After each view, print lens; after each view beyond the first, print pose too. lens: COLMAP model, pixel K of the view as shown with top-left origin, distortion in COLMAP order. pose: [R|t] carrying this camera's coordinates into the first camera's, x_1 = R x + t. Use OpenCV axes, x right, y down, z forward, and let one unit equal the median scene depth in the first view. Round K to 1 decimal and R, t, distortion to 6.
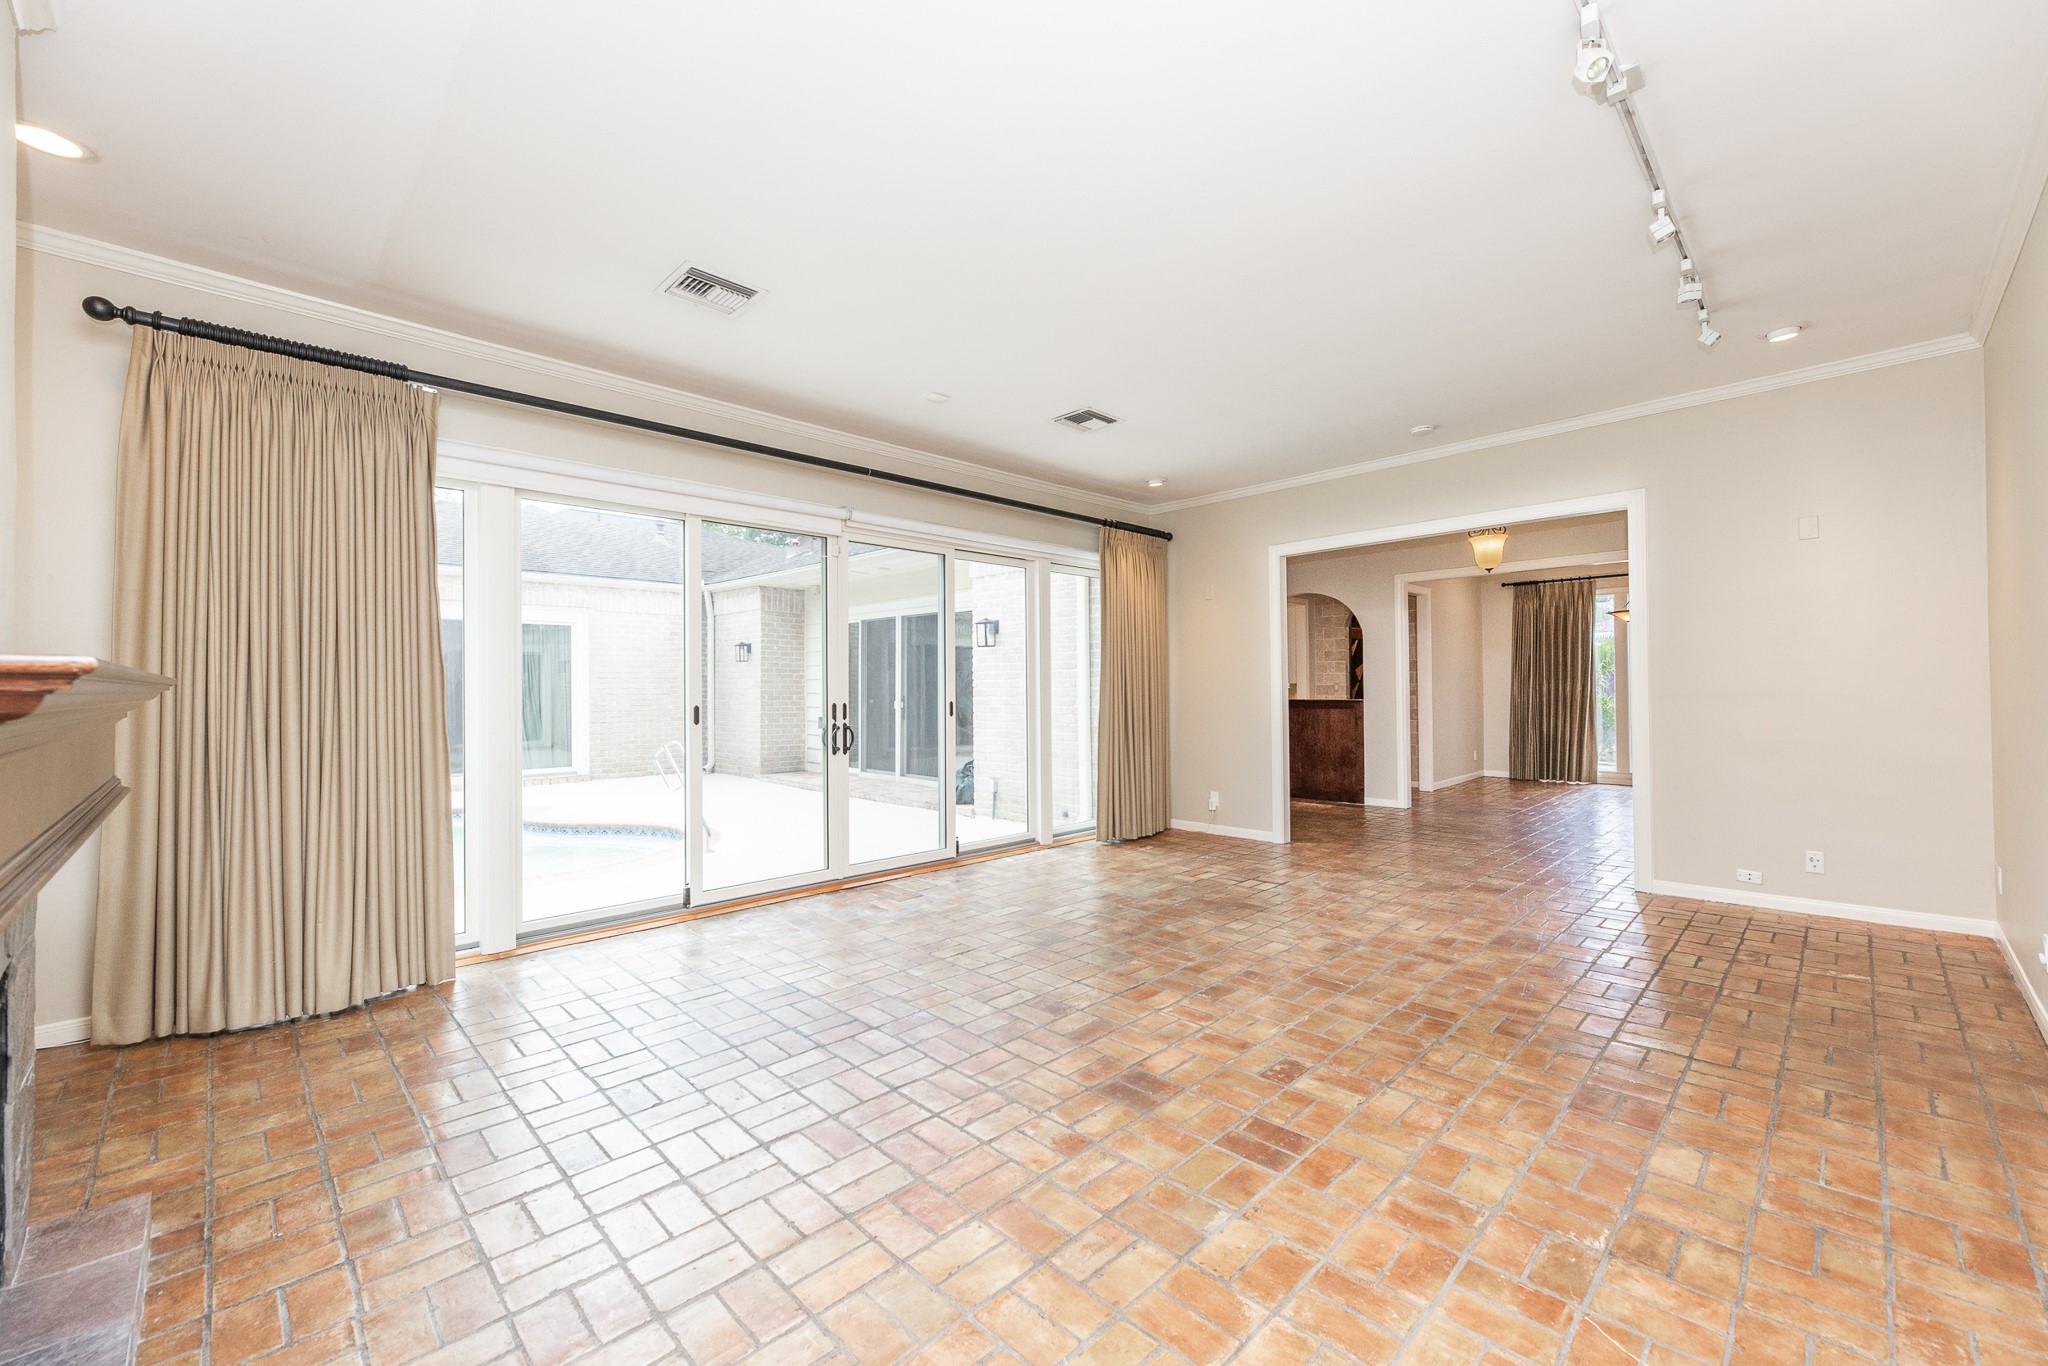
lens RADIAL K [[831.7, 0, 1037.3], [0, 831.7, 686.0], [0, 0, 1]] dist [0.000199, -0.000067]
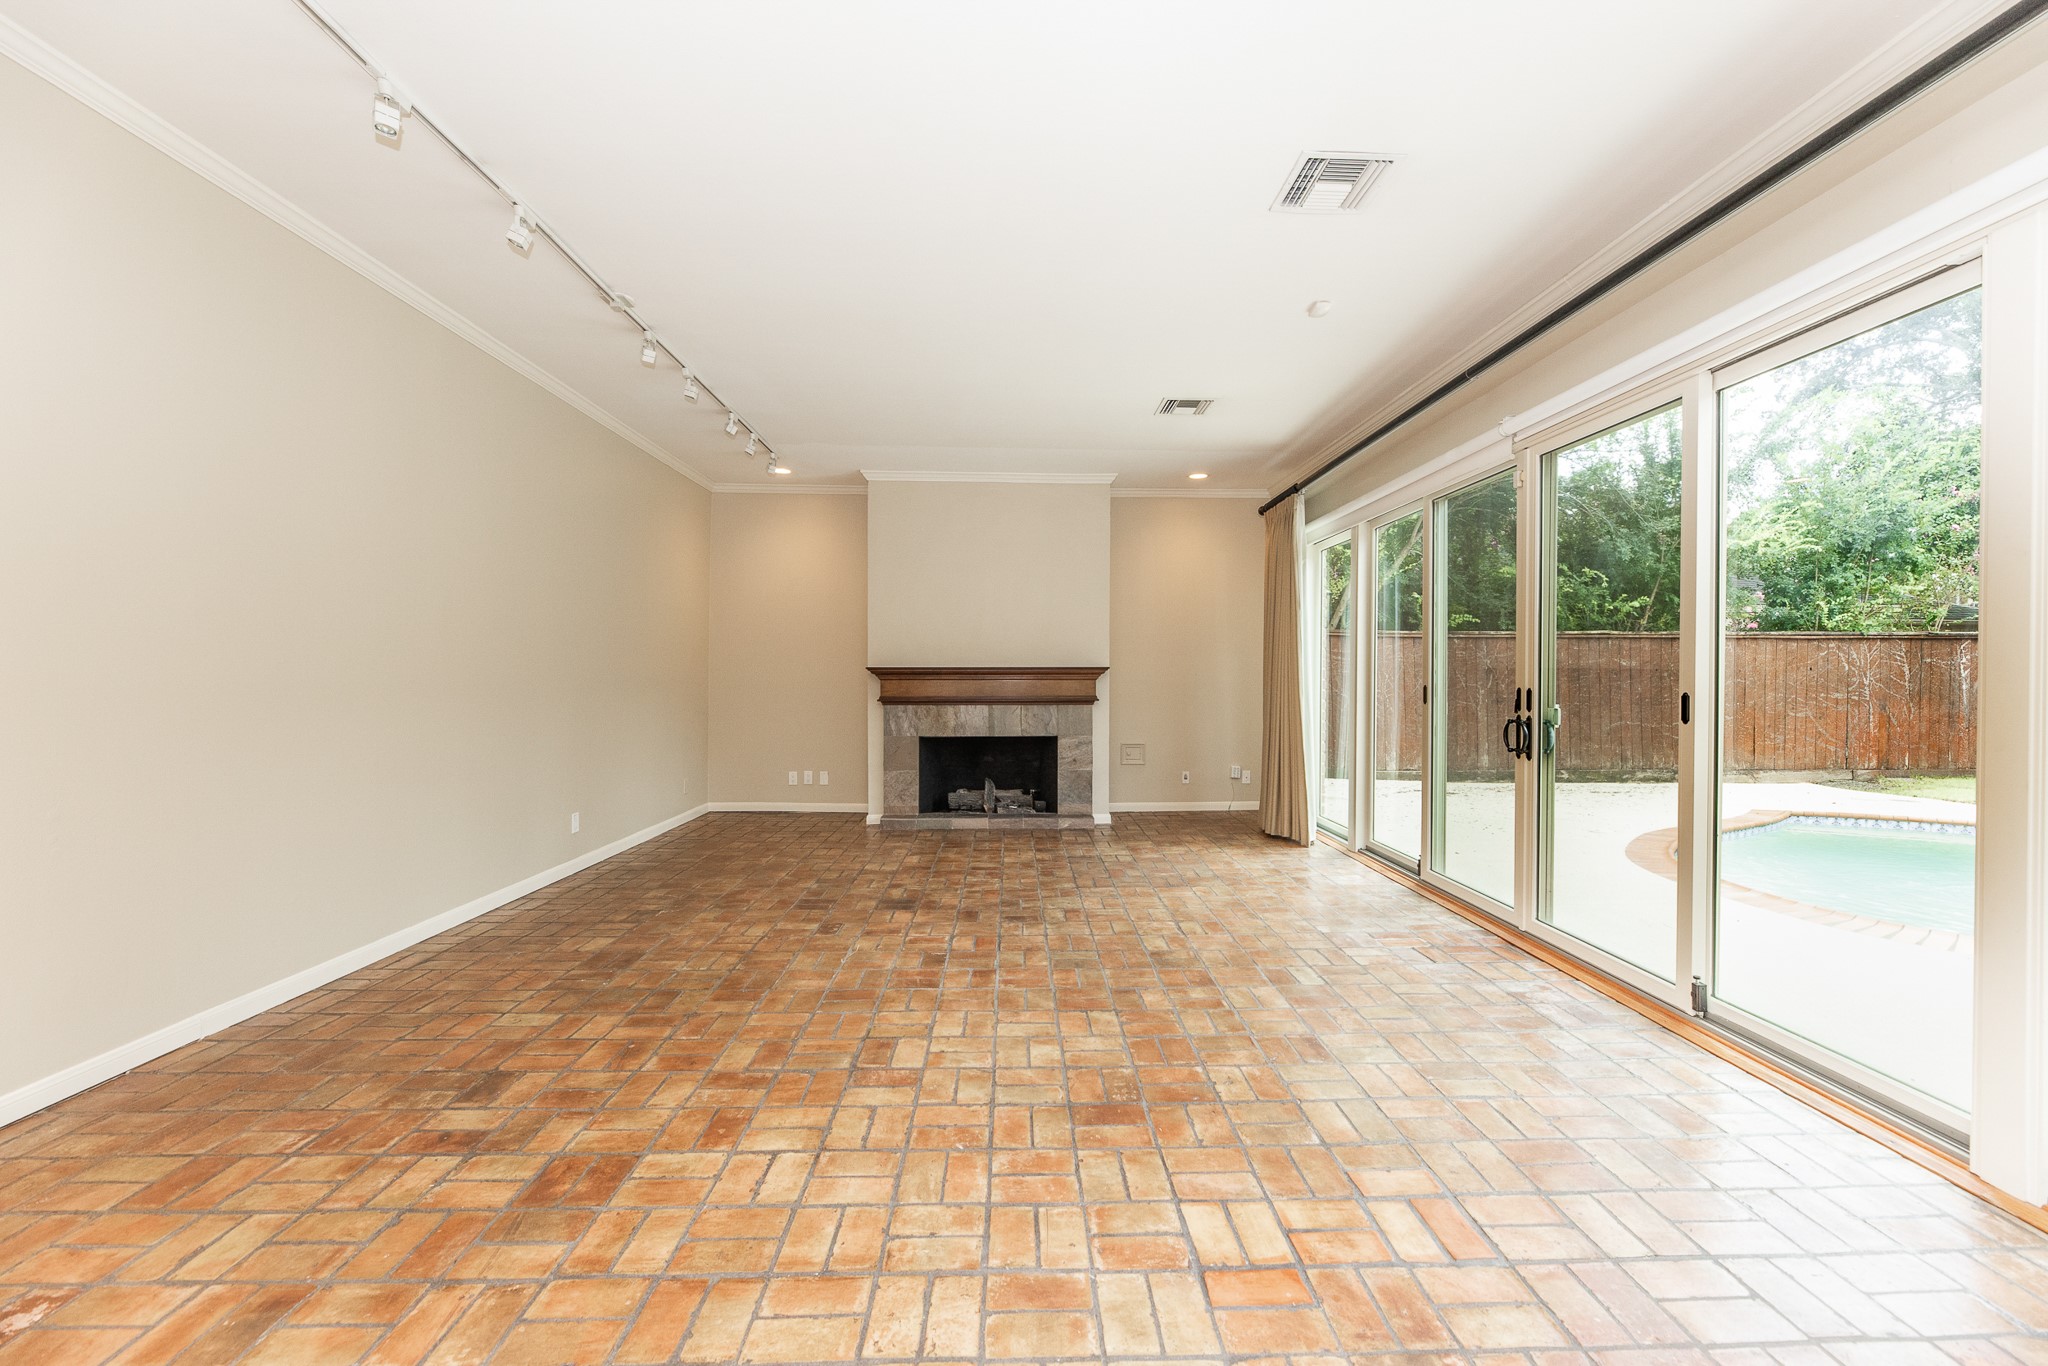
lens RADIAL K [[821.3, 0, 1038.1], [0, 821.3, 682.5], [0, 0, 1]] dist [-0.000788, 0.000183]
pose [[-0.686949, 0.011716, -0.726612, 0.736529], [0.005260, 0.999924, 0.011151, 0.007100], [0.726687, 0.003838, -0.686958, 1.522682]]
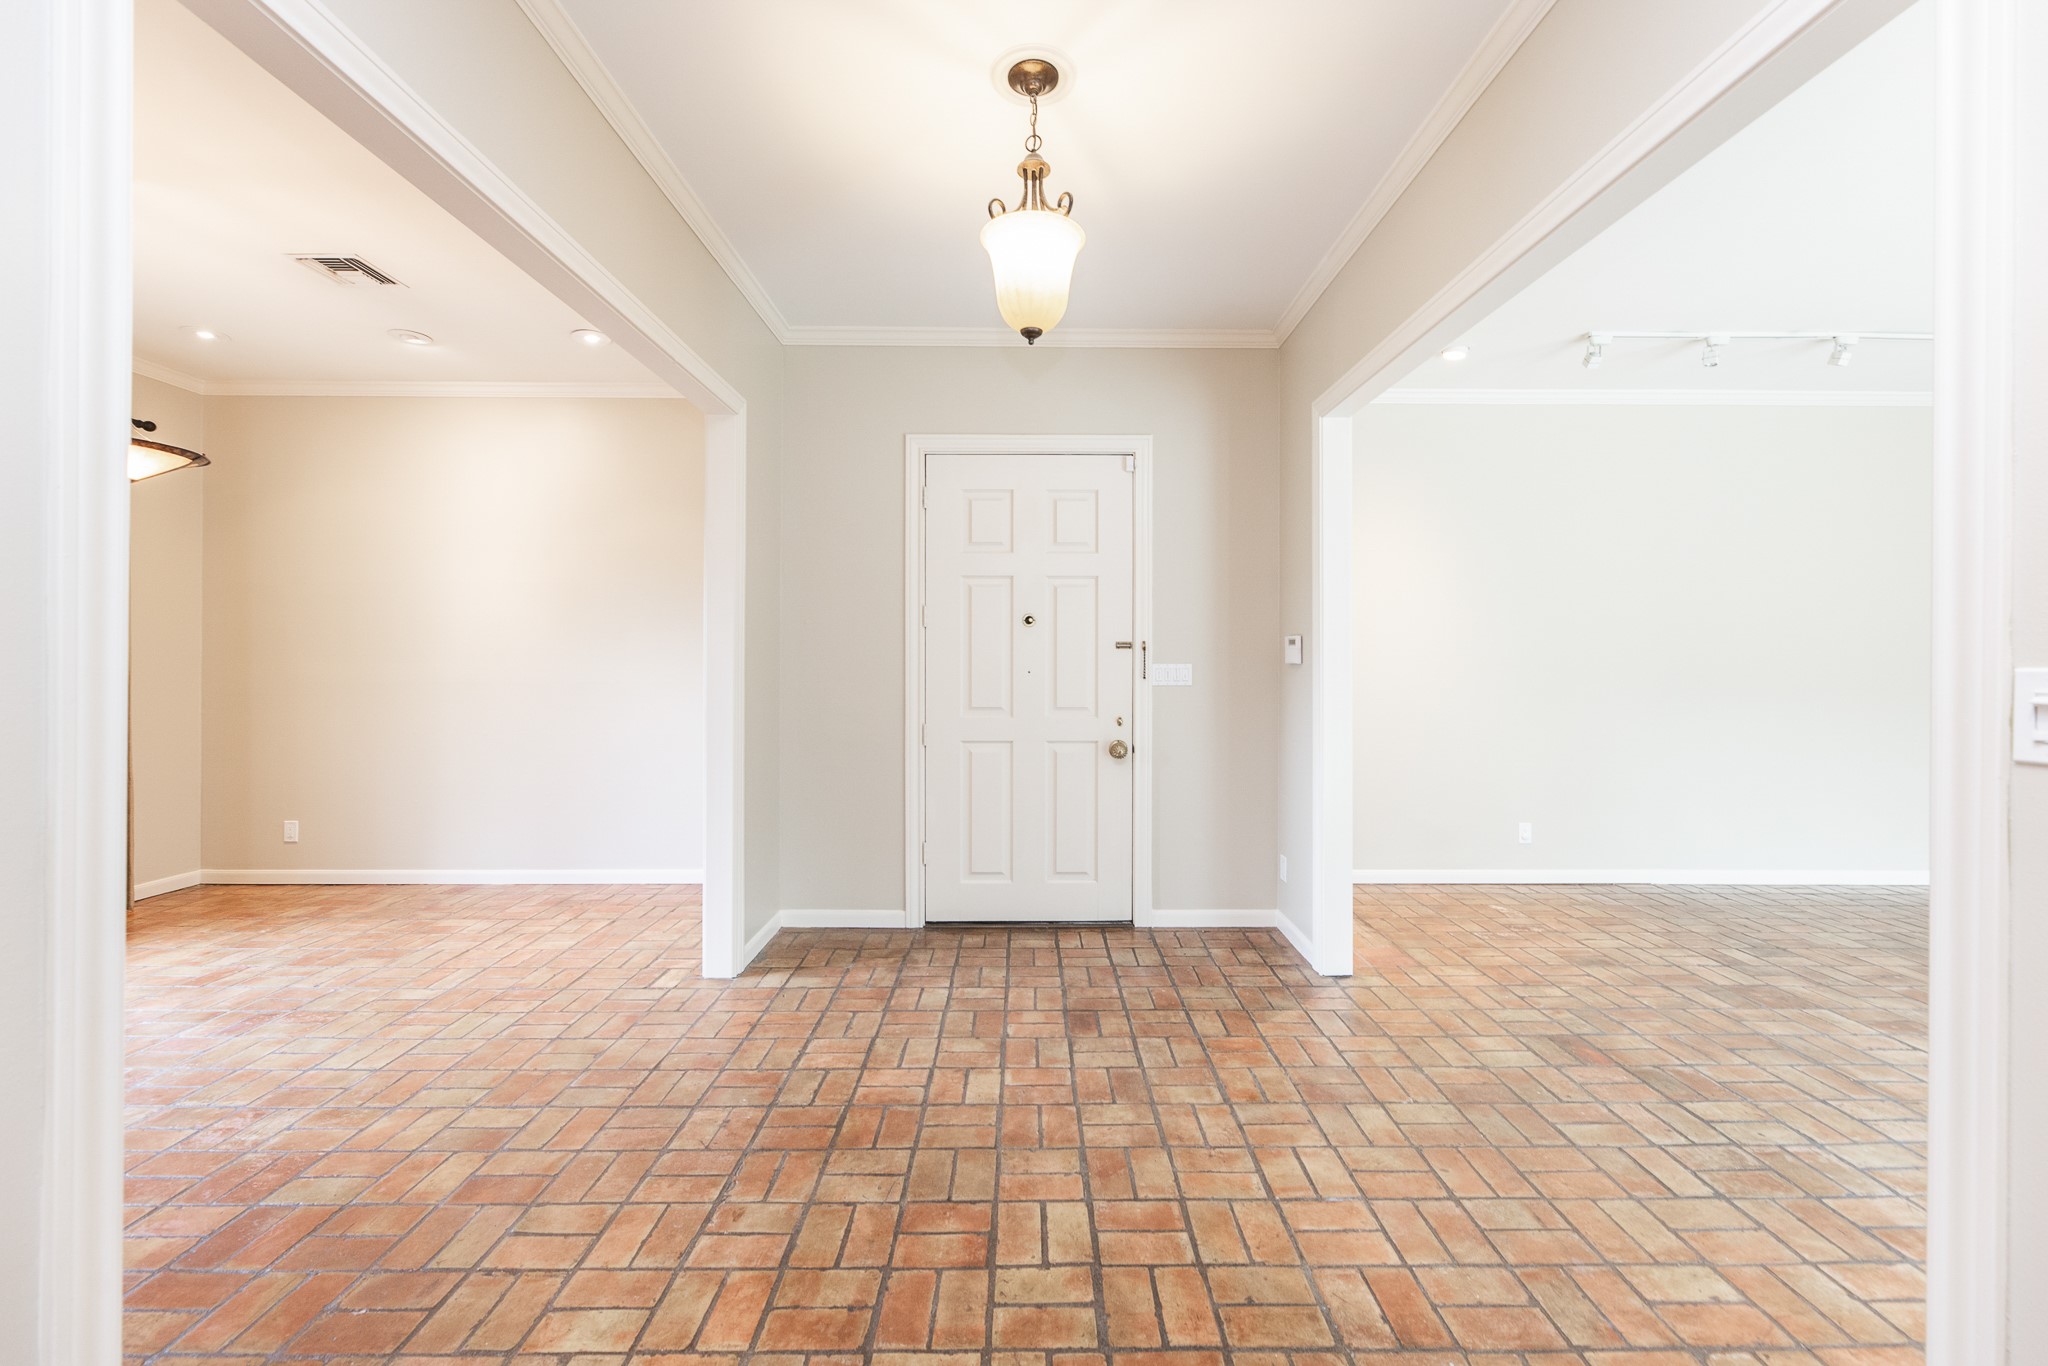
lens RADIAL K [[821.3, 0, 1038.1], [0, 821.3, 682.5], [0, 0, 1]] dist [-0.000788, 0.000183]
pose [[-0.714203, -0.008277, 0.699889, 0.525862], [0.000554, 0.999923, 0.012391, -0.007280], [-0.699938, 0.009238, -0.714144, 2.048270]]
